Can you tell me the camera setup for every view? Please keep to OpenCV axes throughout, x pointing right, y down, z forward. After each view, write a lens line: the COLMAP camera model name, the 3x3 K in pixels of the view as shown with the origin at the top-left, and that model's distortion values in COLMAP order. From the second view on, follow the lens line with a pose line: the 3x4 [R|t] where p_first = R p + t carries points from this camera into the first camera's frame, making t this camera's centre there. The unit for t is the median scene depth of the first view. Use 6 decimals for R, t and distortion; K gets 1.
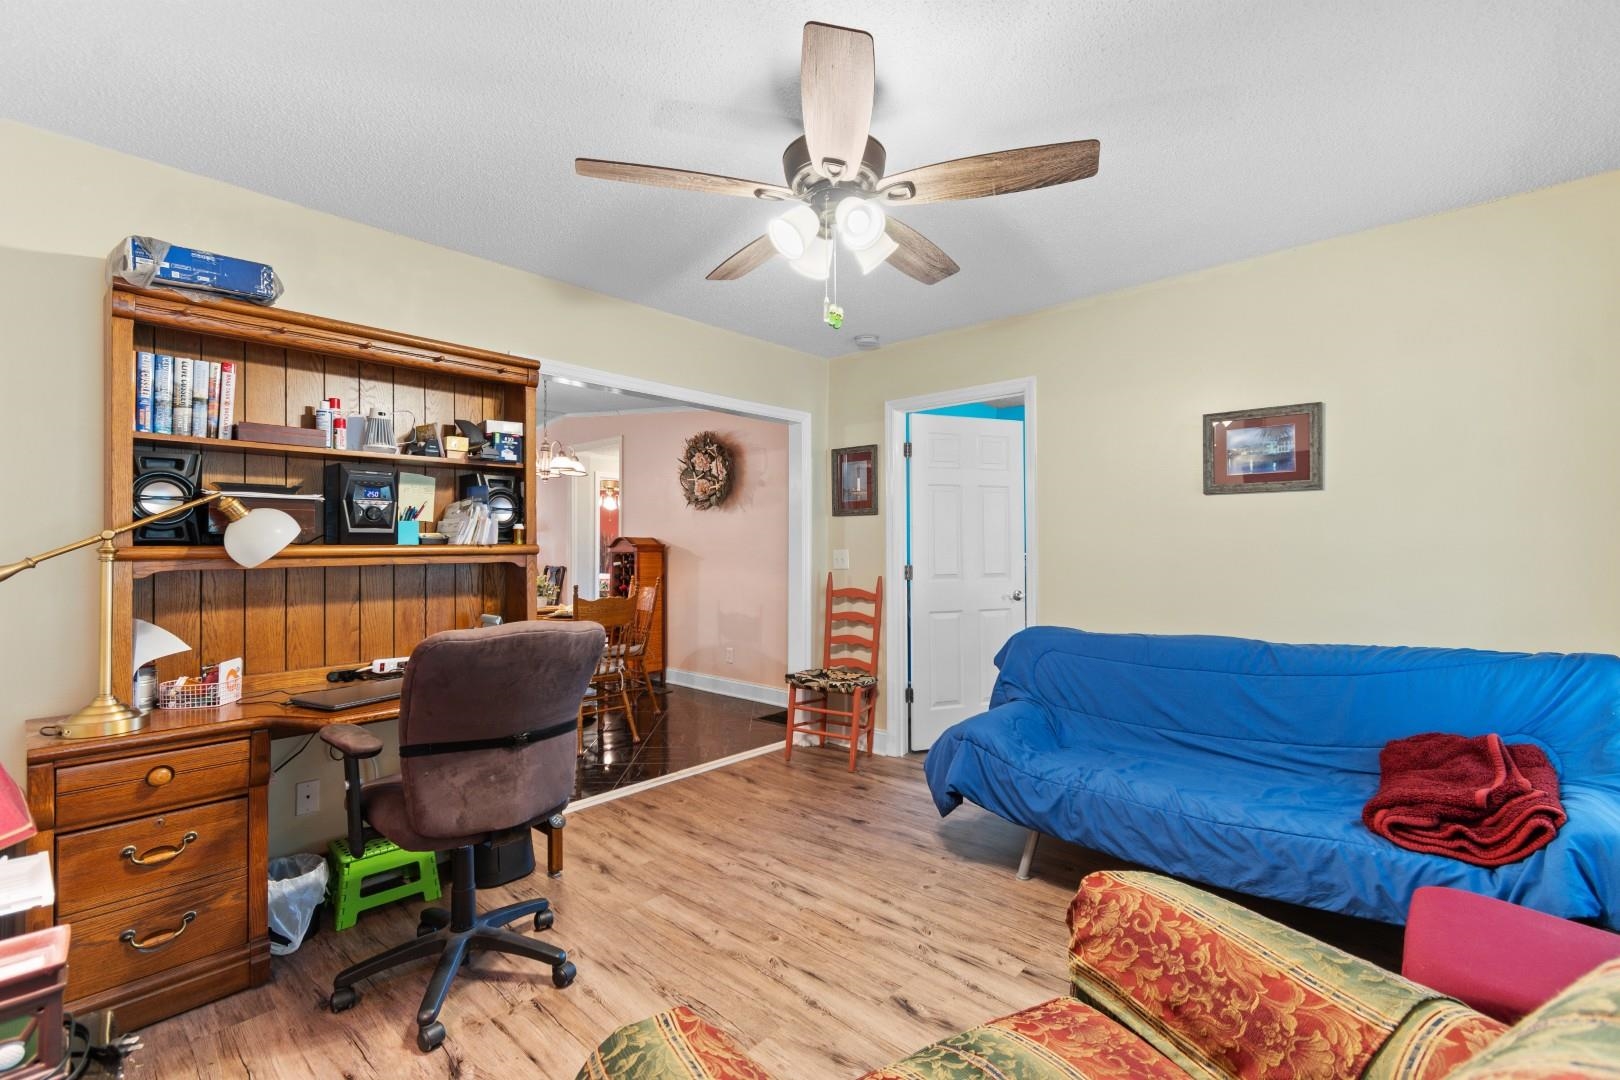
lens RADIAL K [[705.2, 0, 807.9], [0, 705.2, 542.7], [0, 0, 1]] dist [0.001583, -0.002283]
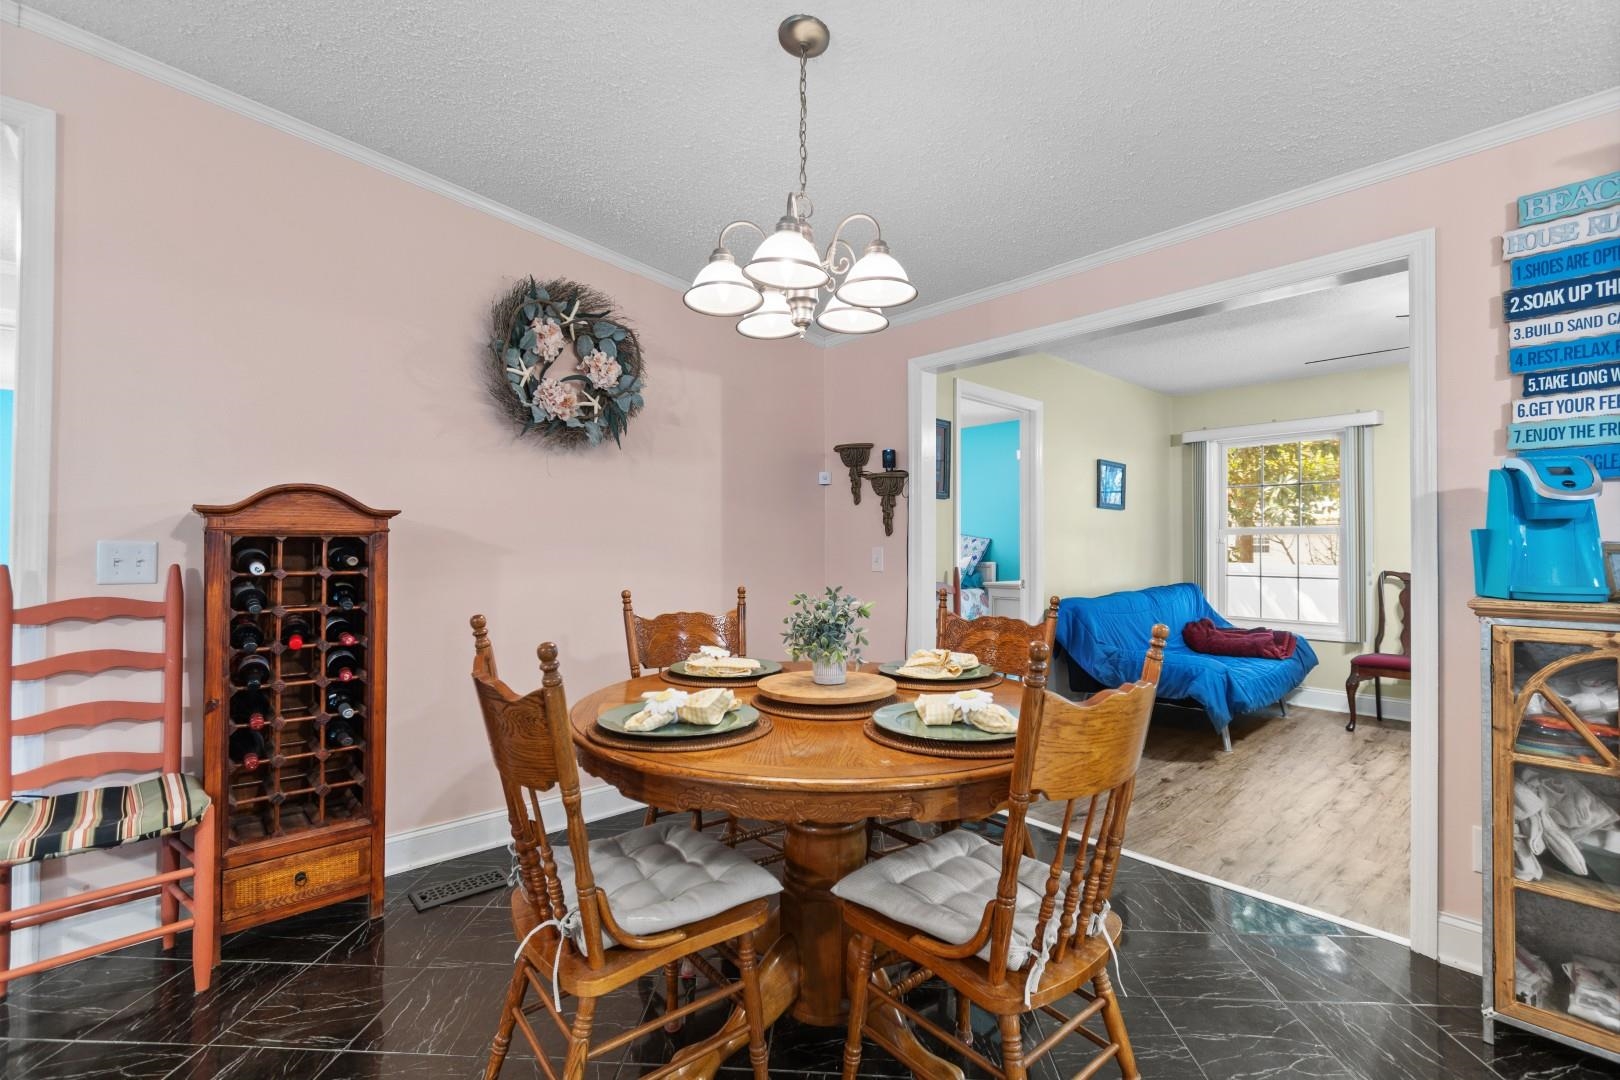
lens RADIAL K [[705.2, 0, 807.9], [0, 705.2, 542.7], [0, 0, 1]] dist [0.001583, -0.002283]
pose [[0.107167, 0.014123, 0.994141, -1.101611], [-0.008147, 0.999878, -0.013326, 0.040361], [-0.994208, -0.006671, 0.107269, 1.449557]]
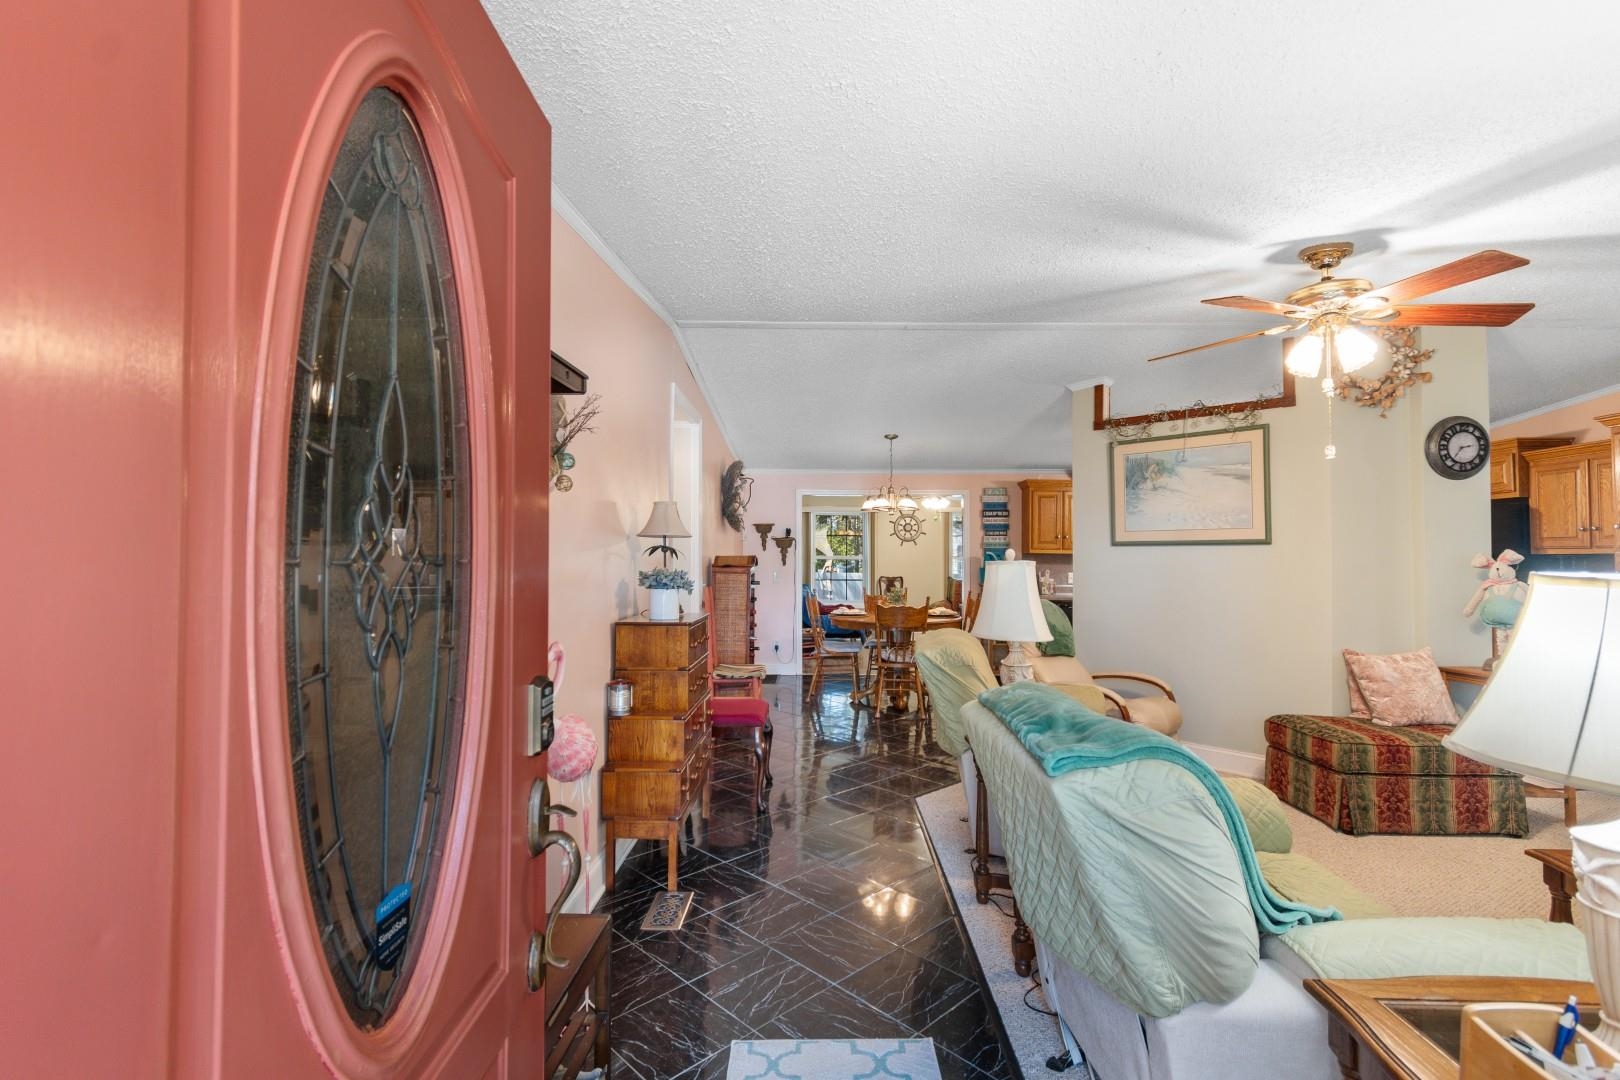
lens RADIAL K [[735.7, 0, 810.0], [0, 735.7, 540.0], [0, 0, 1]] dist [0.004484, 0.000338]
pose [[-0.655807, 0.021773, 0.754614, -1.998407], [-0.001016, 0.999558, -0.029724, -0.000460], [-0.754928, -0.020260, -0.655495, 3.072898]]
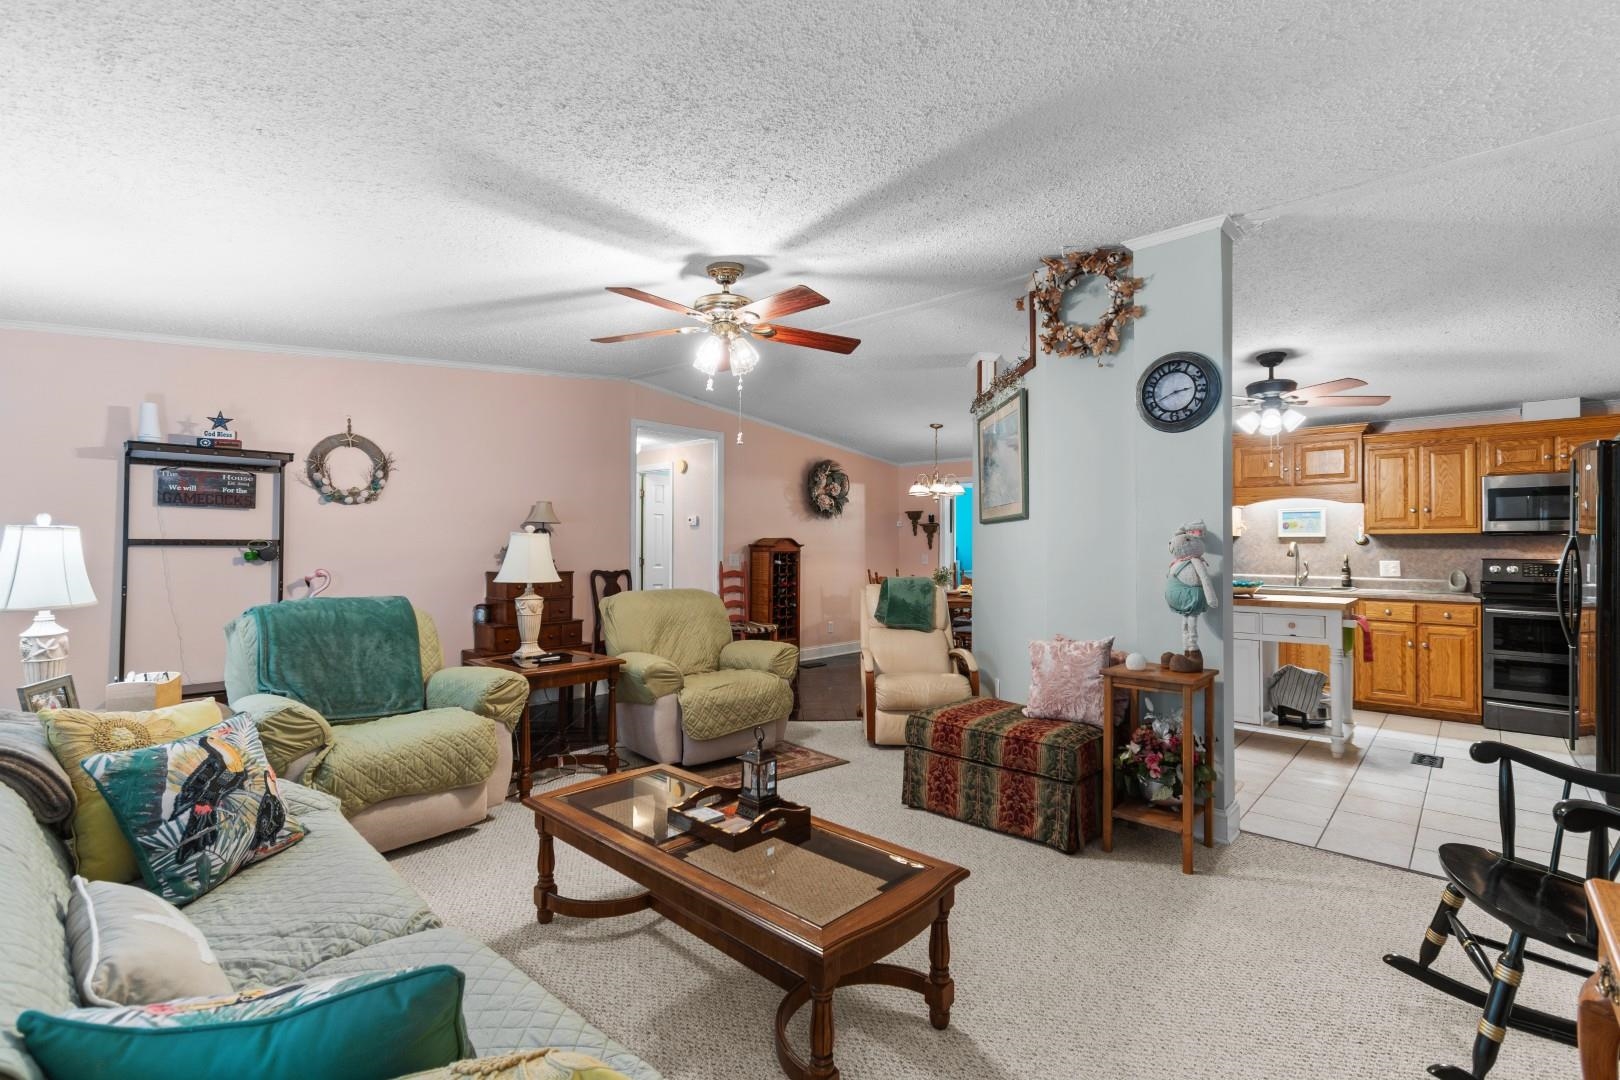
lens RADIAL K [[733.2, 0, 814.0], [0, 733.2, 540.8], [0, 0, 1]] dist [0.003731, -0.000144]
pose [[0.004686, 0.014709, 0.999881, -2.791905], [-0.008890, 0.999853, -0.014667, 0.025539], [-0.999950, -0.008820, 0.004816, 1.873532]]
